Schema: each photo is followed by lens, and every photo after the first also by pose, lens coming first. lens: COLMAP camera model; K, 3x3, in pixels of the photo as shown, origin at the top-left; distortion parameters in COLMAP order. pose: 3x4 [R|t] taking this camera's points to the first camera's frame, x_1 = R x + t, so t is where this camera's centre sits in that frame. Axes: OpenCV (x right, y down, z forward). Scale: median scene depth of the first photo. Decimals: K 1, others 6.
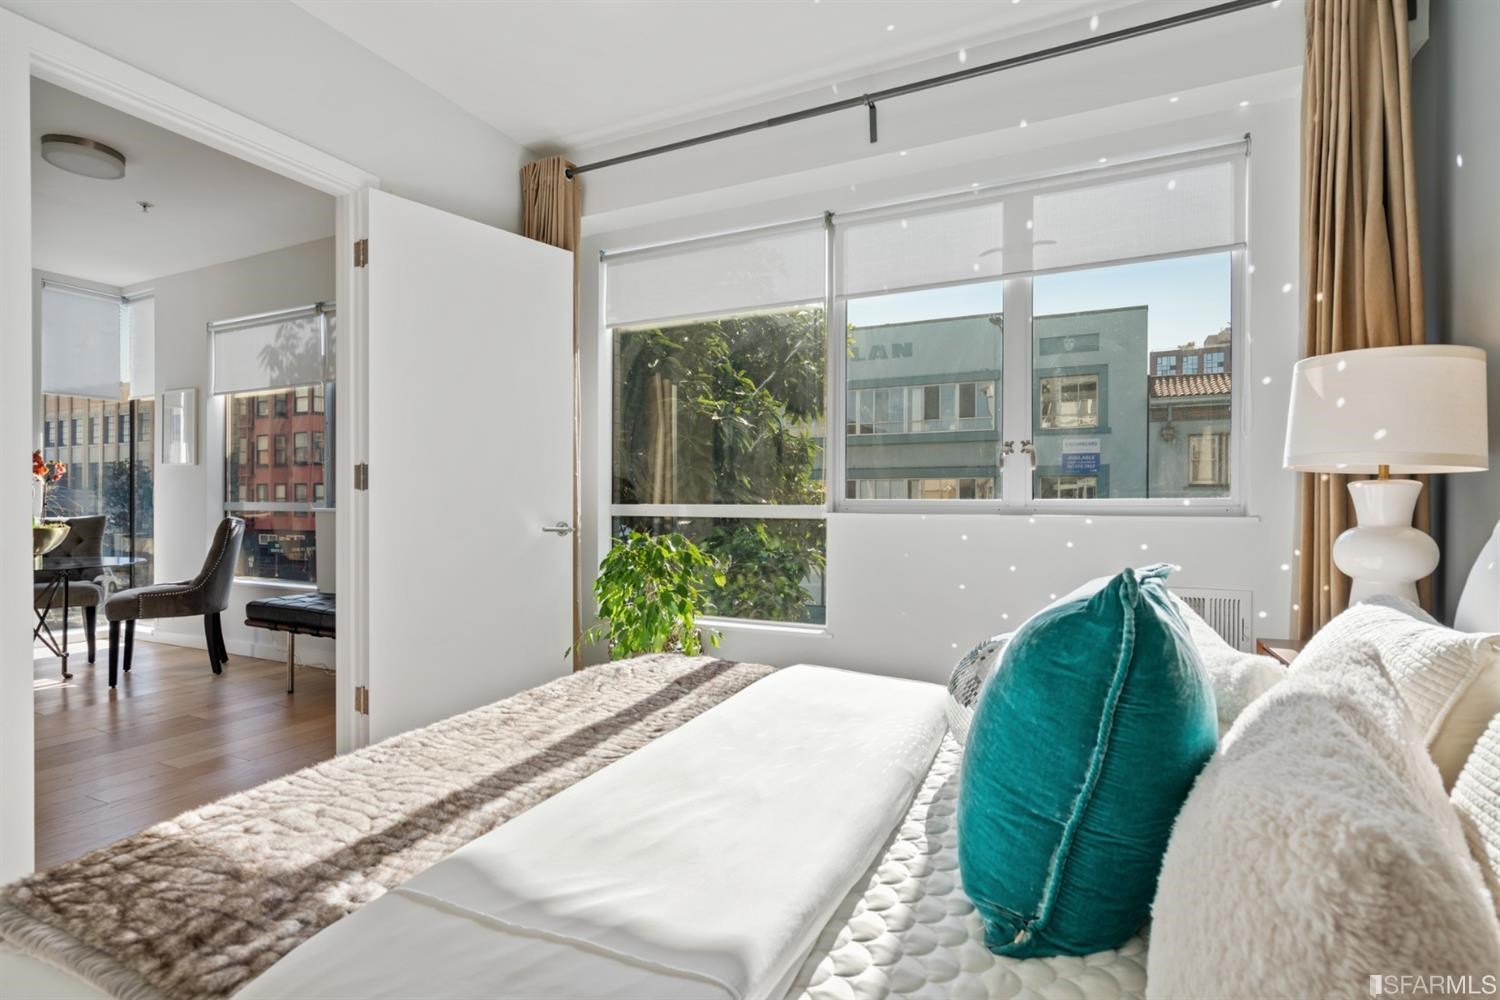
lens RADIAL K [[689.9, 0, 750.0], [0, 689.9, 500.0], [0, 0, 1]] dist [-0.000251, 0.000075]
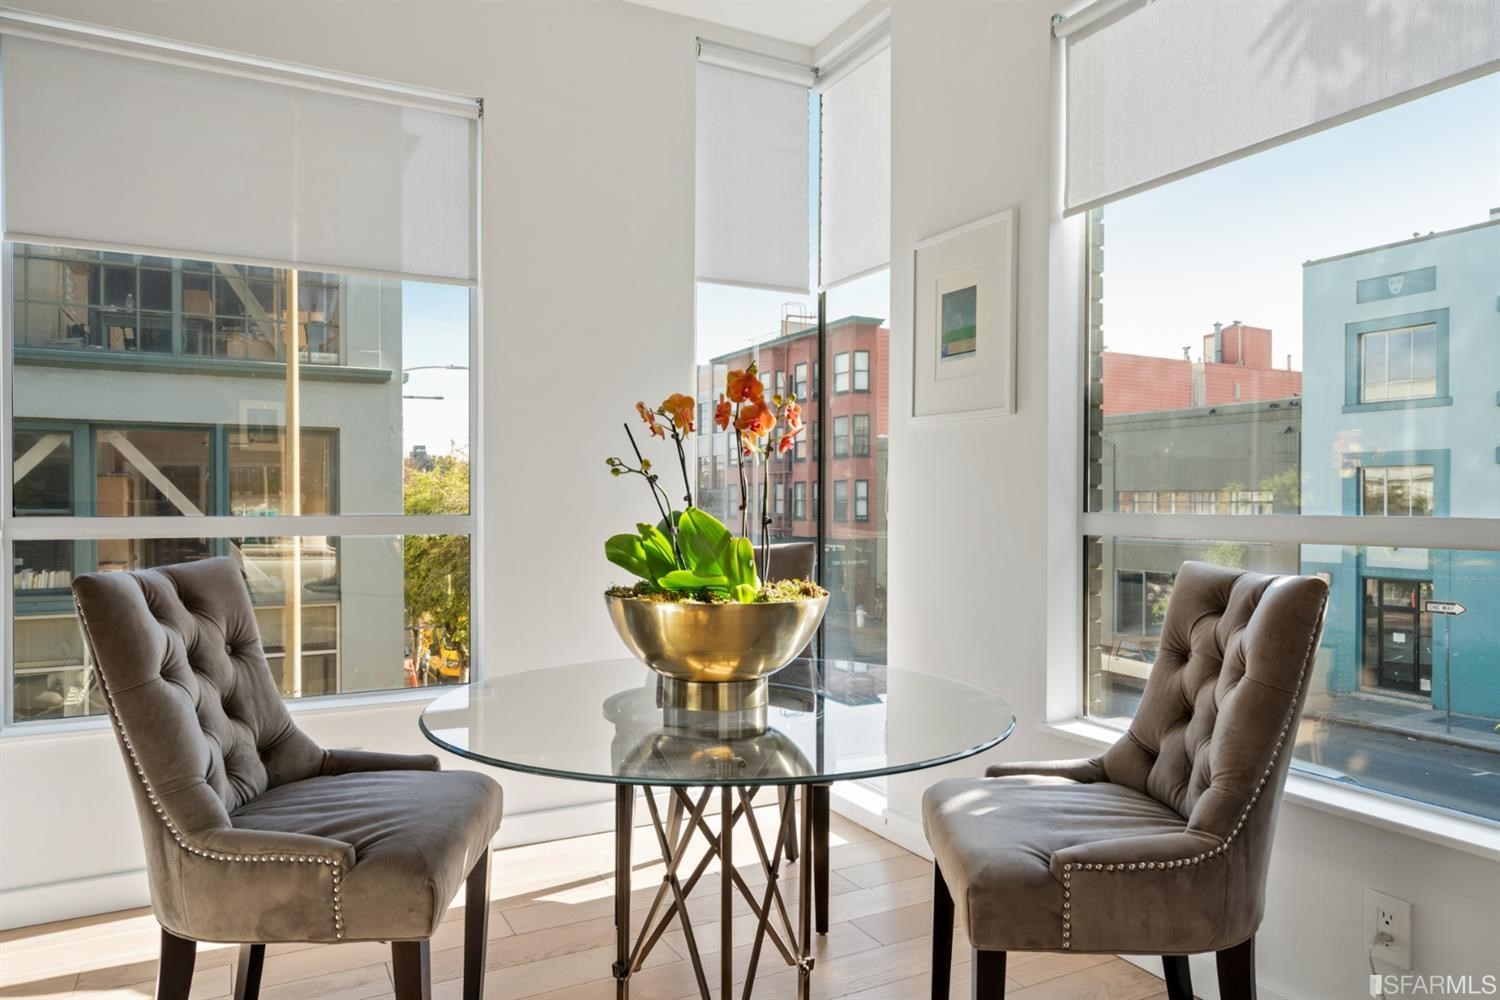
lens RADIAL K [[1026.0, 0, 750.0], [0, 1026.0, 500.0], [0, 0, 1]] dist [-0.001971, -0.001749]
pose [[0.787647, 0.003426, -0.616117, -0.576072], [-0.005281, 0.999985, -0.001191, -0.002479], [0.616104, 0.004192, 0.787654, 0.478318]]
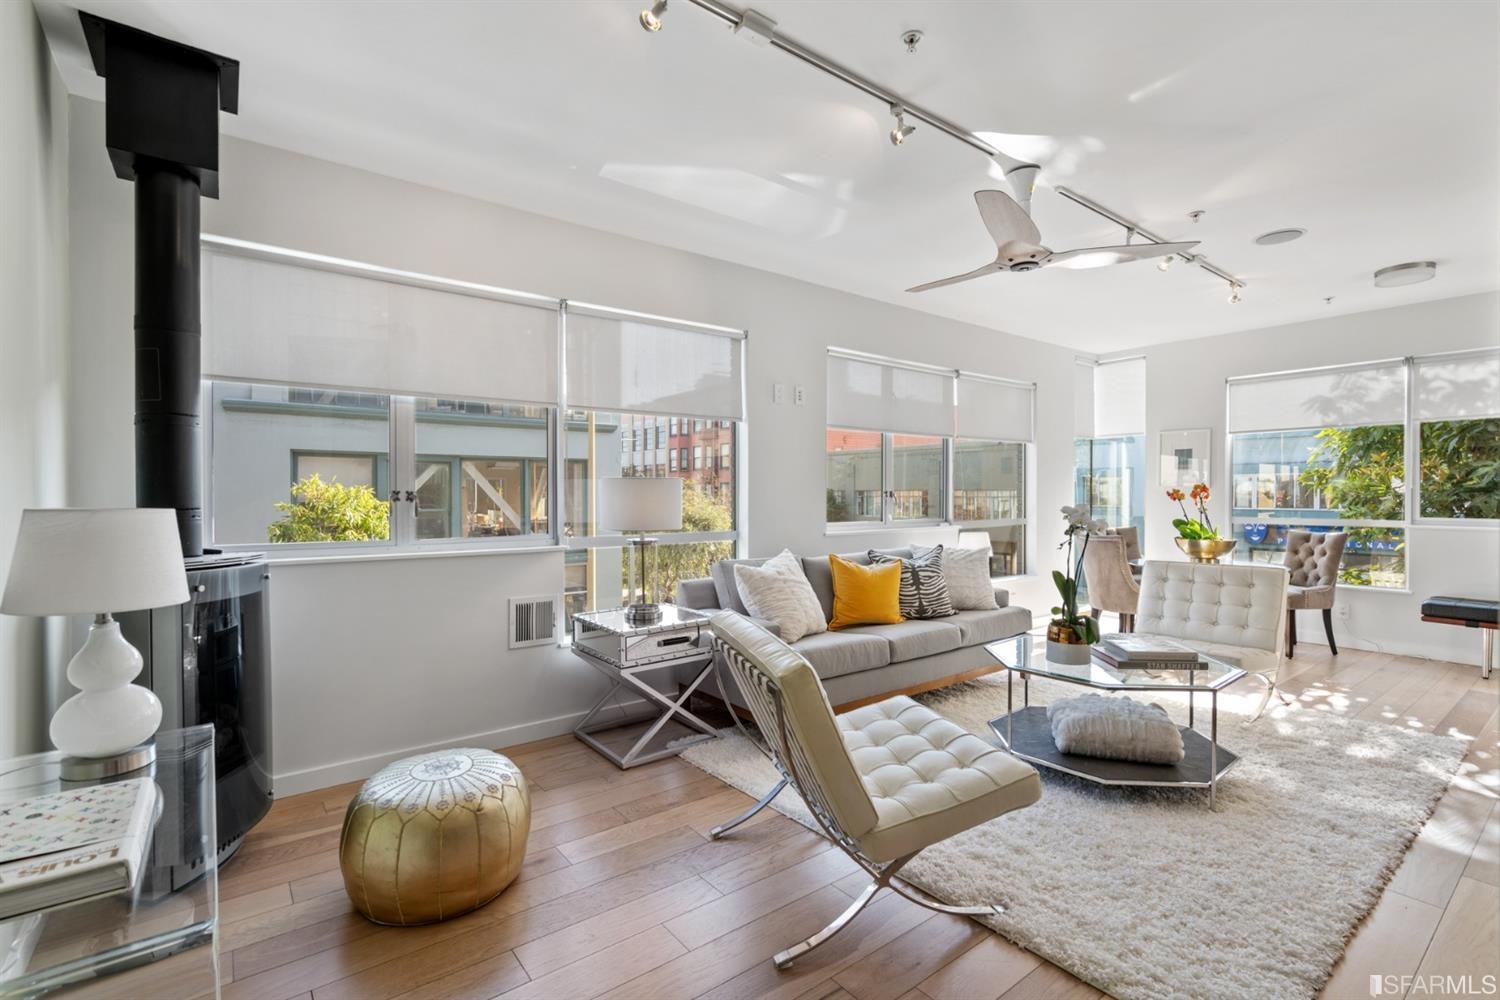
lens RADIAL K [[716.0, 0, 750.0], [0, 716.0, 500.0], [0, 0, 1]] dist [0.000707, 0.000210]
pose [[0.897115, 0.006222, -0.441753, -0.989849], [-0.000194, 0.999906, 0.013688, -0.047095], [0.441797, -0.012194, 0.897032, -0.598728]]
